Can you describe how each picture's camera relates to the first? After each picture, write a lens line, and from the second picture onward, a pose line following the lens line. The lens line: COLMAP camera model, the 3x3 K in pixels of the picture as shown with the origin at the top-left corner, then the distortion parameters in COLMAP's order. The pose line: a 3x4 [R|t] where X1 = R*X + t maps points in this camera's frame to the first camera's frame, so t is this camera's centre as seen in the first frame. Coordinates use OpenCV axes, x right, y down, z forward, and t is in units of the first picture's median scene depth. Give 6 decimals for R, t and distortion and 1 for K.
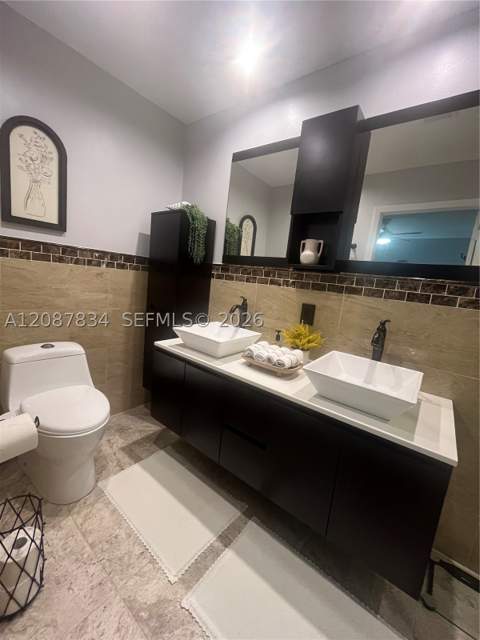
lens RADIAL K [[259.8, 0, 240.9], [0, 259.8, 317.5], [0, 0, 1]] dist [-0.003377, -0.000316]
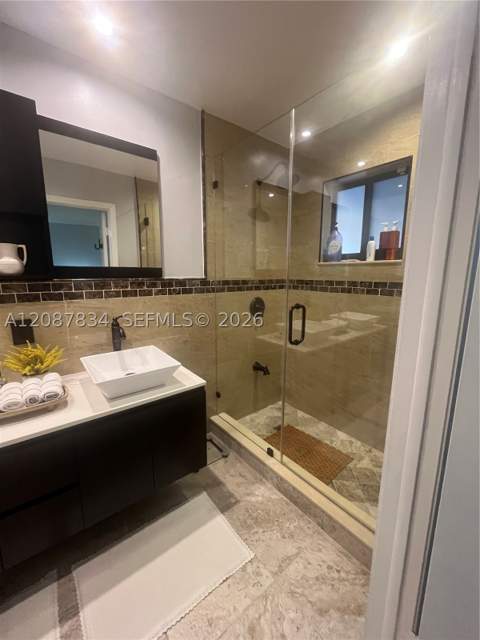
lens RADIAL K [[259.8, 0, 239.8], [0, 259.8, 319.9], [0, 0, 1]] dist [-0.003377, -0.000316]
pose [[0.230444, -0.274863, 0.933459, -0.436516], [0.167770, 0.956135, 0.240122, -0.166299], [-0.958514, 0.101272, 0.266450, 0.132721]]
